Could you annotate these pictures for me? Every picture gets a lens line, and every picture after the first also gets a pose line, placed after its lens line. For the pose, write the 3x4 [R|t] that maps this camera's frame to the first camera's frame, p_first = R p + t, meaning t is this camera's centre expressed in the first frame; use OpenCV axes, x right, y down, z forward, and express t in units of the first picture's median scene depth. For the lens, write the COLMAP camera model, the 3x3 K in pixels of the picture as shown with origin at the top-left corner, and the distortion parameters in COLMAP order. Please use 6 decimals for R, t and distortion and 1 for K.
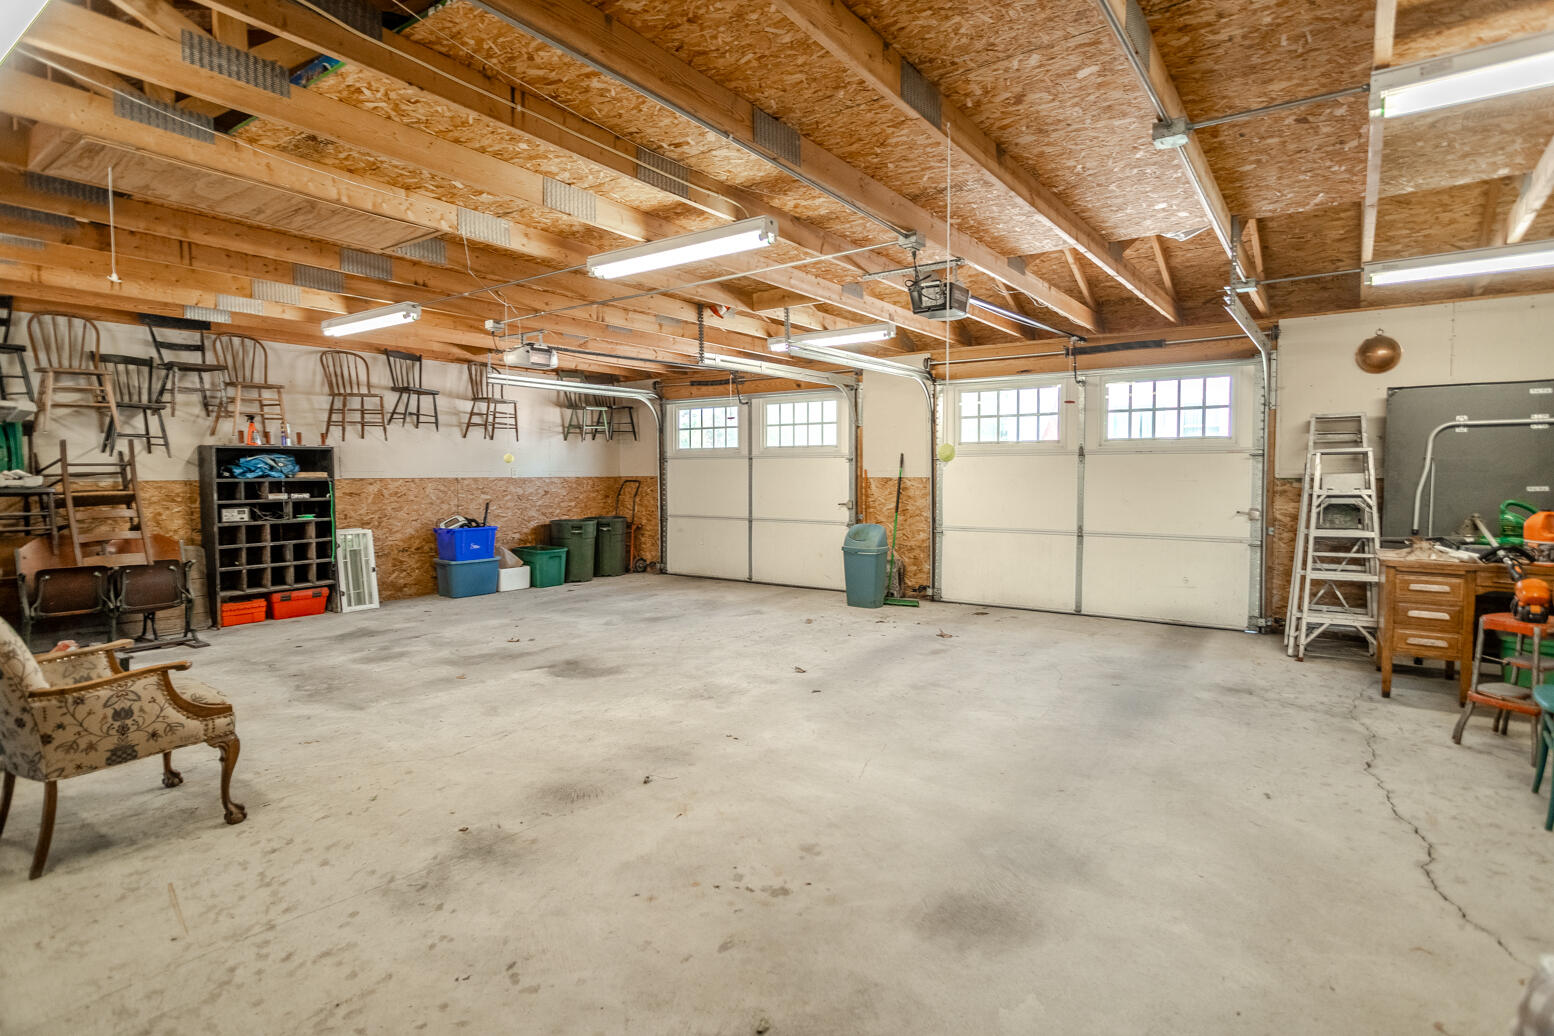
lens RADIAL K [[788.4, 0, 777.0], [0, 788.4, 518.0], [0, 0, 1]] dist [-0.016704, 0.013574]
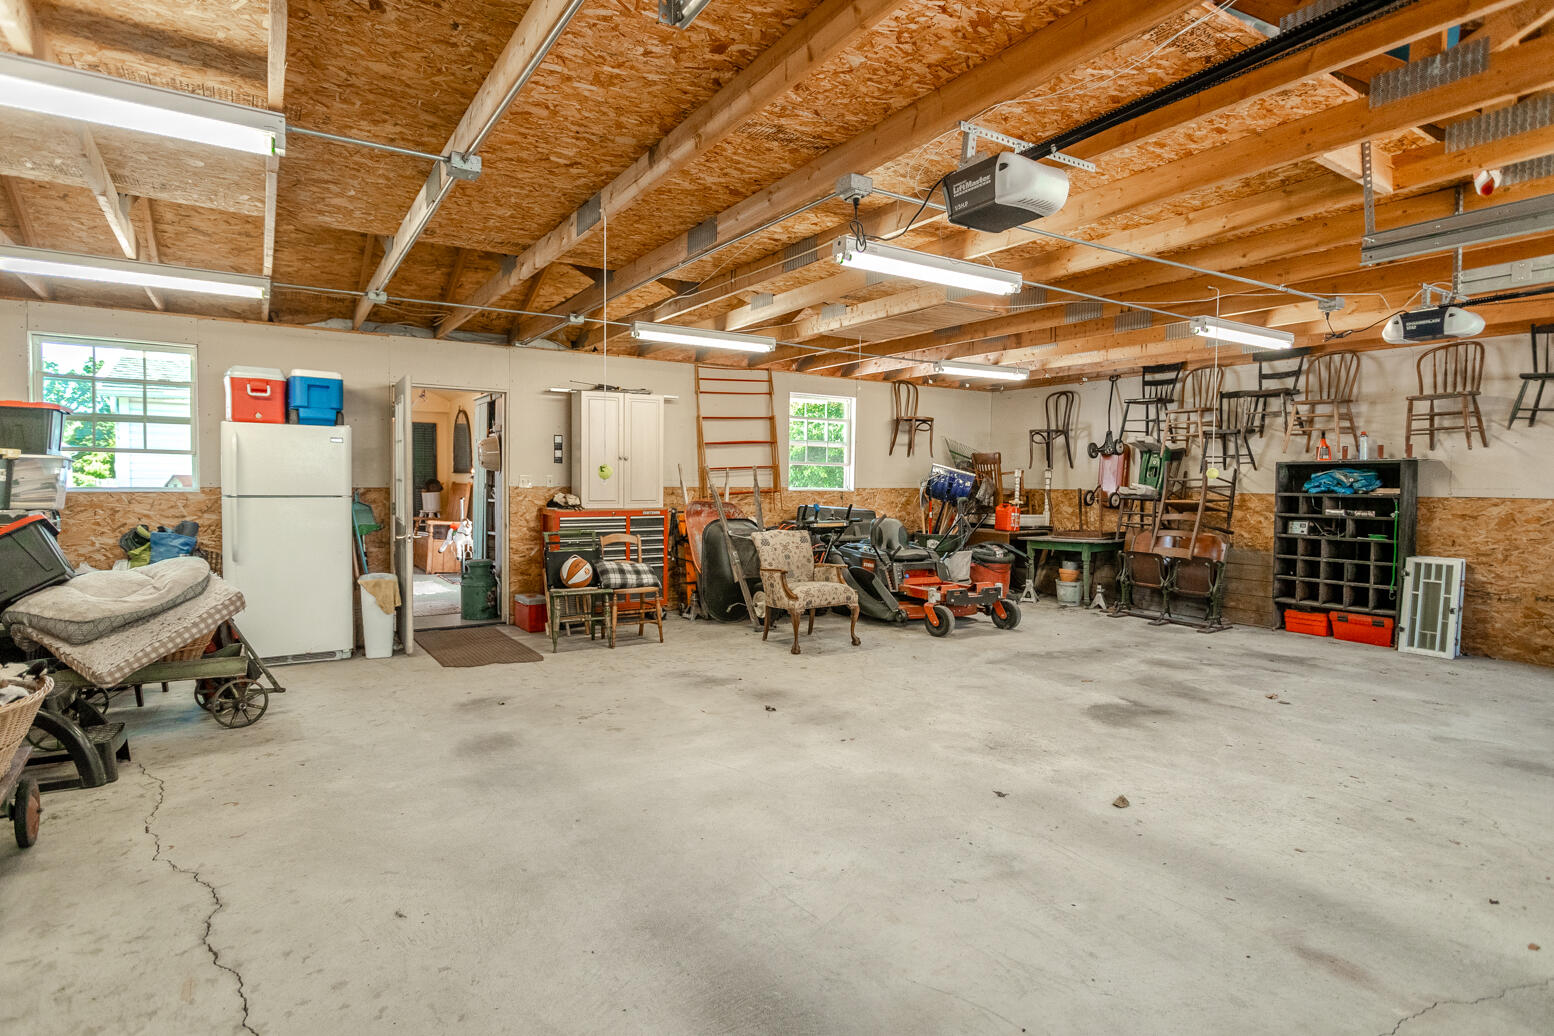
lens RADIAL K [[788.4, 0, 777.0], [0, 788.4, 518.0], [0, 0, 1]] dist [-0.016704, 0.013574]
pose [[-0.348766, 0.046619, -0.936050, 0.866149], [-0.063237, 0.995315, 0.073132, -0.079980], [0.935074, 0.084699, -0.344184, 1.141388]]
